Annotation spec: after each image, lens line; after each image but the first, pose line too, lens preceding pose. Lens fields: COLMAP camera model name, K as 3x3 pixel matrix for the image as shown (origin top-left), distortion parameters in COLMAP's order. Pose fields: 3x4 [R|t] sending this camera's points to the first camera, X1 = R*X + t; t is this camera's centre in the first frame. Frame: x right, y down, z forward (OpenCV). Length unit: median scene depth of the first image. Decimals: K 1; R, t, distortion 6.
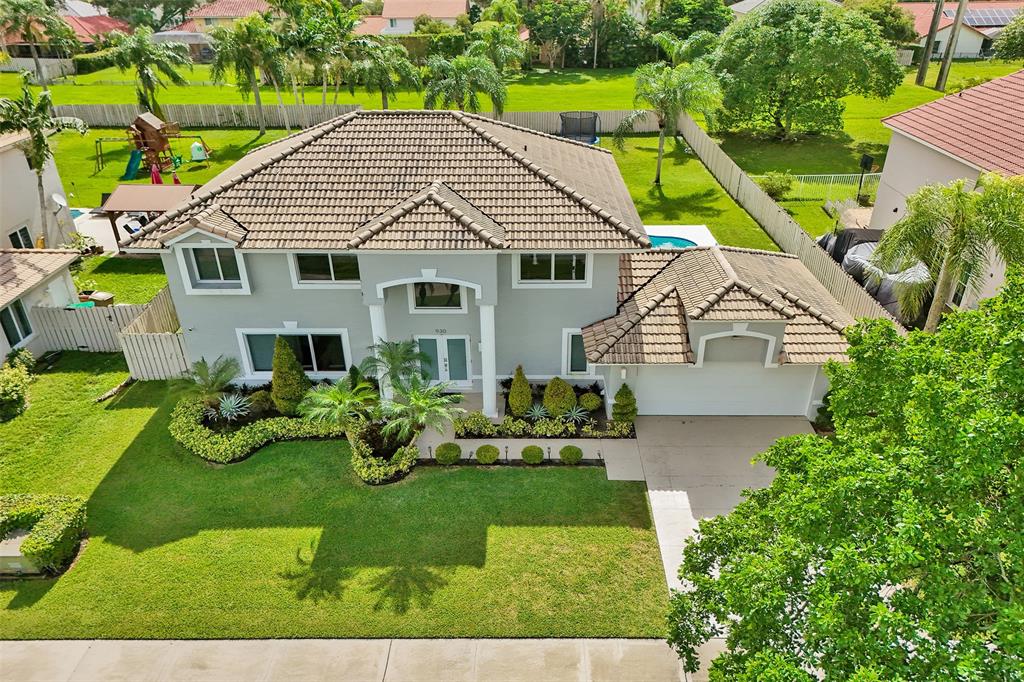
lens RADIAL K [[694.9, 0, 512.0], [0, 694.9, 341.0], [0, 0, 1]] dist [0.058333, -0.001011]
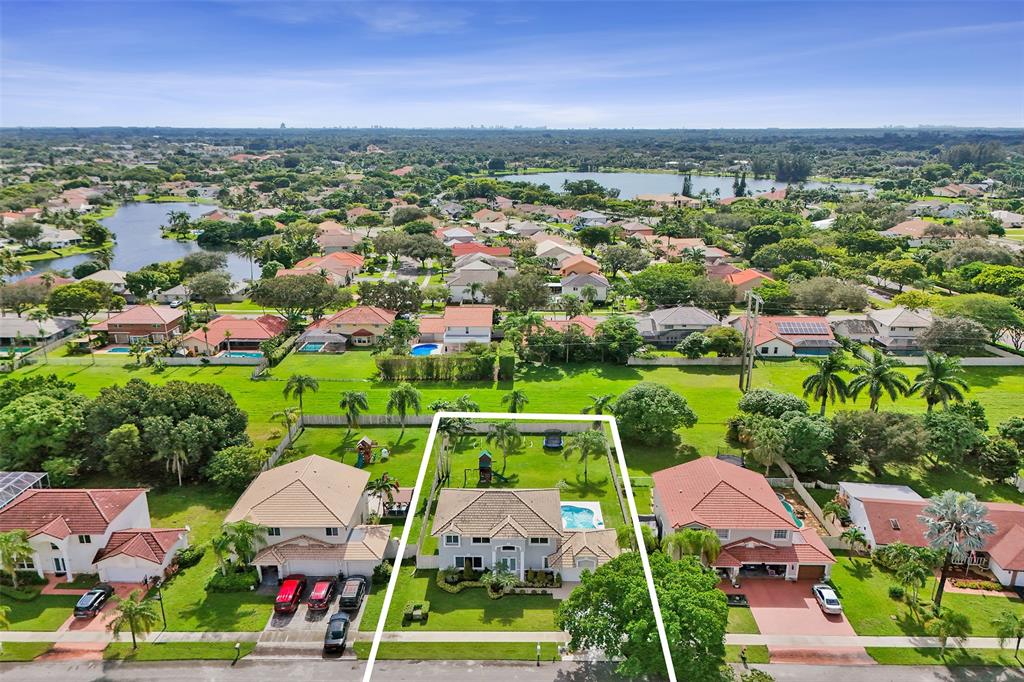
lens RADIAL K [[694.9, 0, 512.0], [0, 694.9, 341.0], [0, 0, 1]] dist [0.058333, -0.001011]
pose [[0.999943, 0.009298, 0.005226, -0.122732], [-0.008053, 0.979392, -0.201809, -0.406228], [-0.006995, 0.201756, 0.979411, -3.008203]]
